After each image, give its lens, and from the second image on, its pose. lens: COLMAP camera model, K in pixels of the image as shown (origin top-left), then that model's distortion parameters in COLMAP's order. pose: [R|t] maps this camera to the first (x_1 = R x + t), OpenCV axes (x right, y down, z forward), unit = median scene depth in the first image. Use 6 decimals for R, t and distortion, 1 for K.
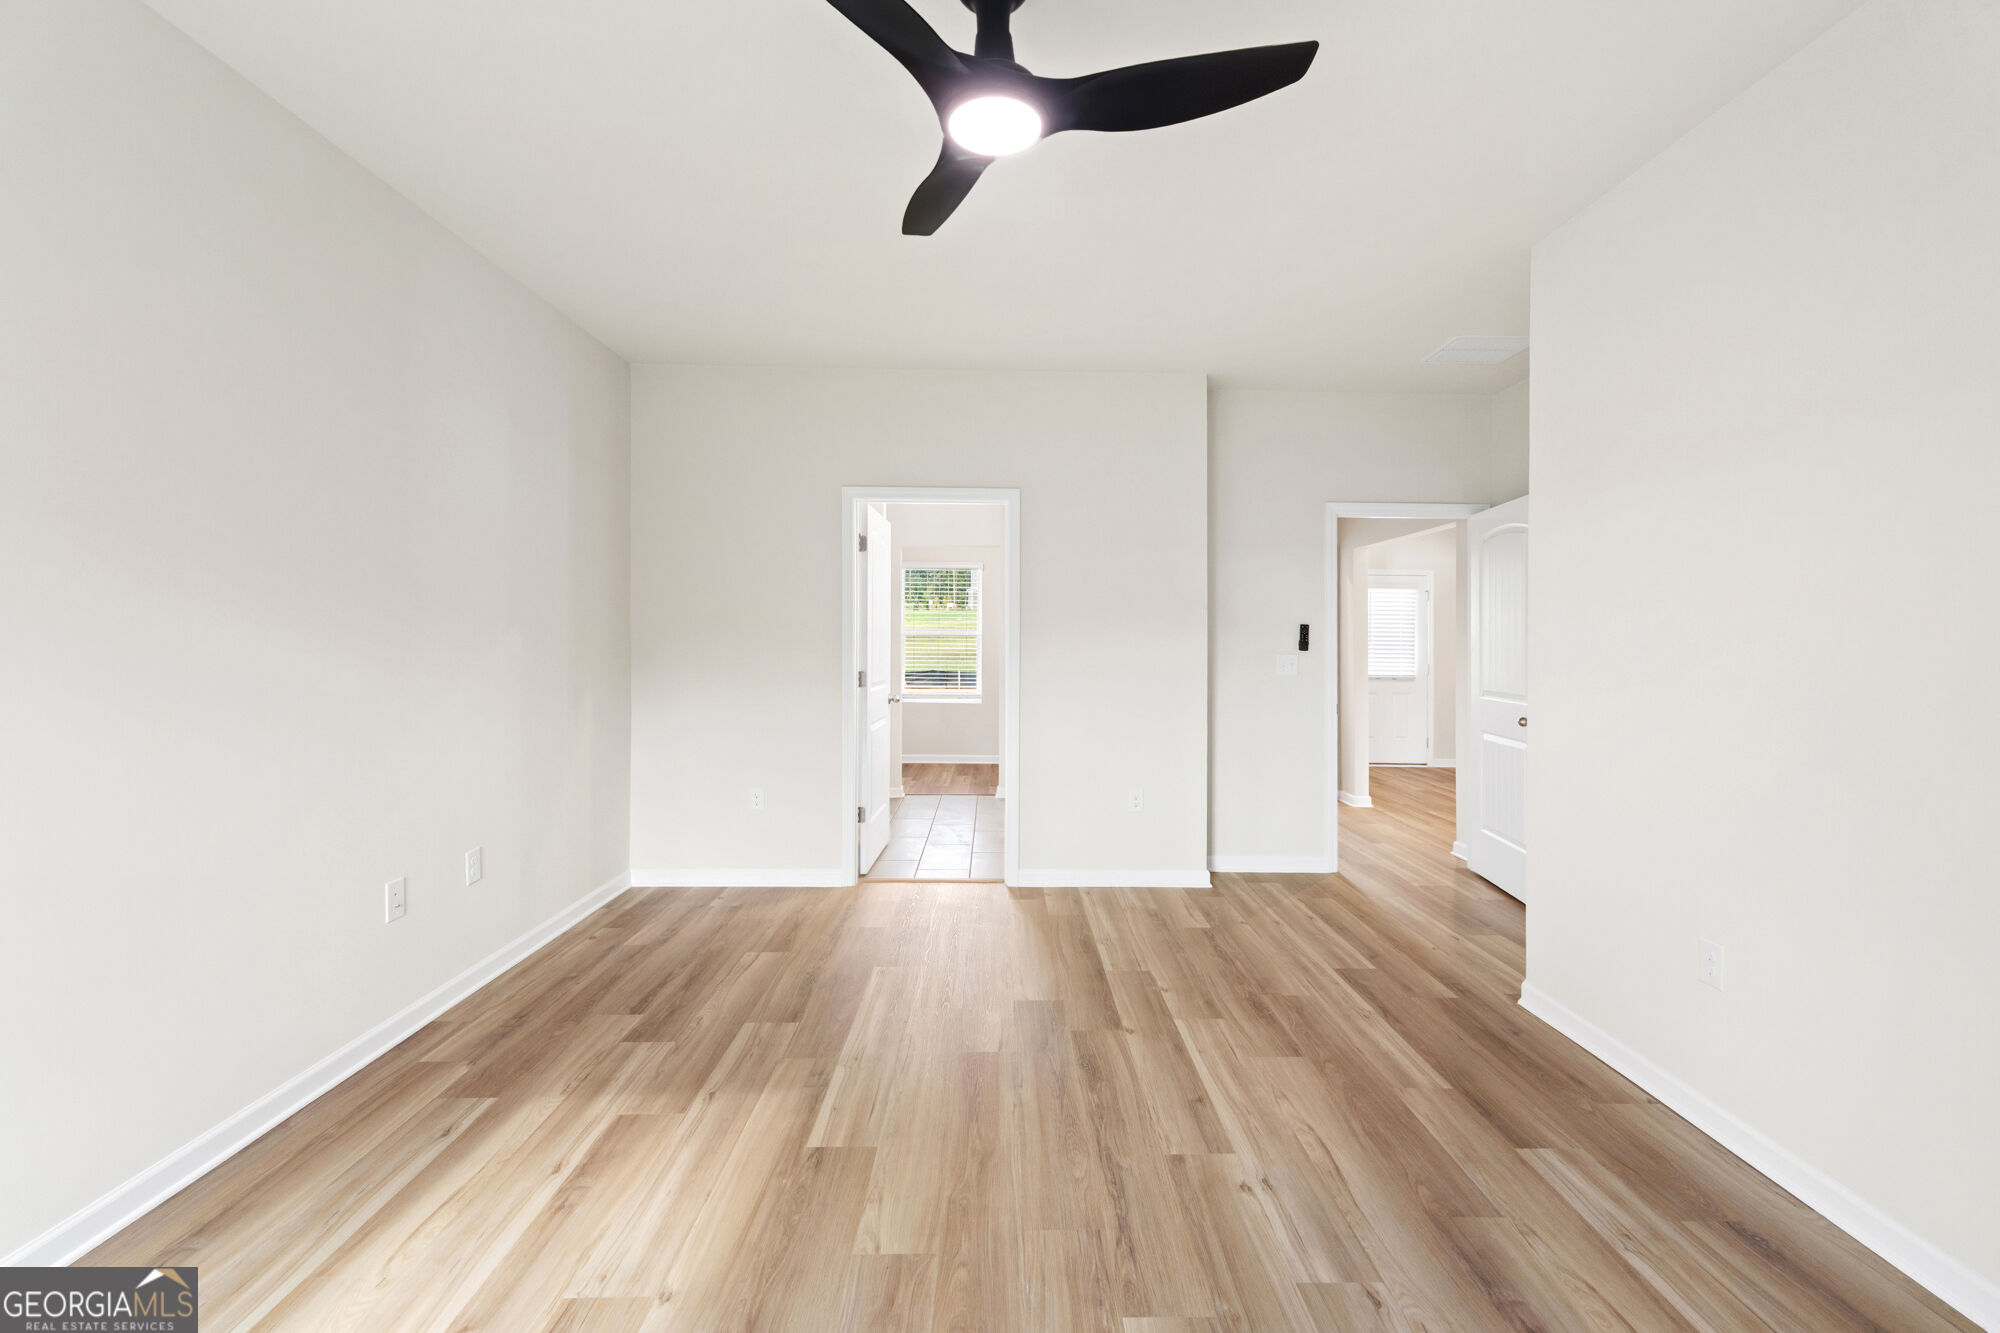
lens RADIAL K [[855.6, 0, 1005.3], [0, 855.6, 641.2], [0, 0, 1]] dist [0.001464, 0.000170]
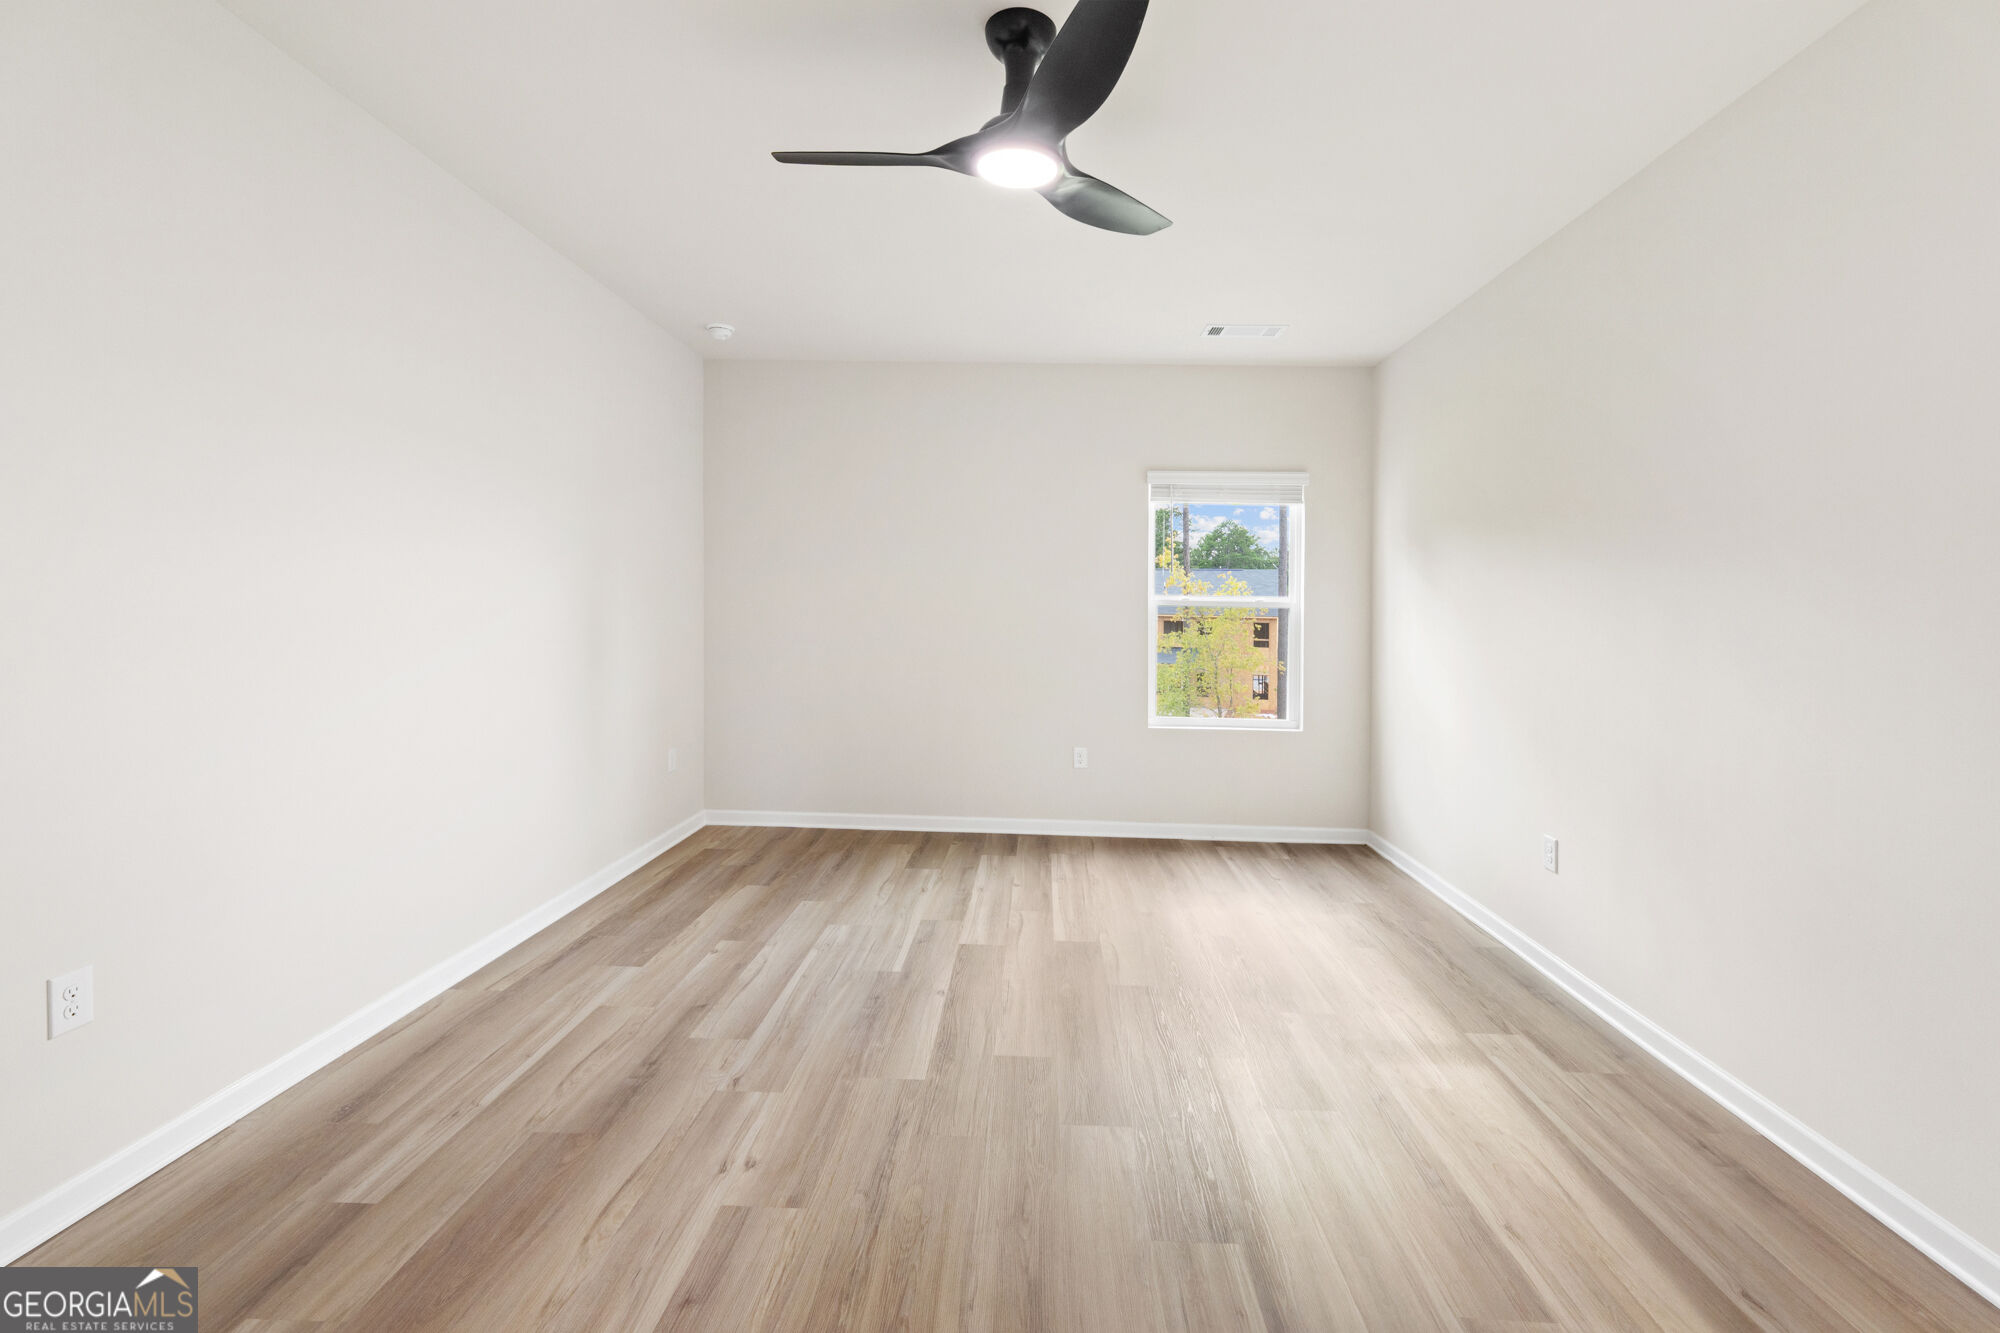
lens RADIAL K [[855.6, 0, 1005.3], [0, 855.6, 641.2], [0, 0, 1]] dist [0.001464, 0.000170]
pose [[-0.998126, -0.032001, 0.052156, -0.038748], [-0.030056, 0.998839, 0.037645, 0.002729], [-0.053300, 0.036007, -0.997929, 1.924994]]
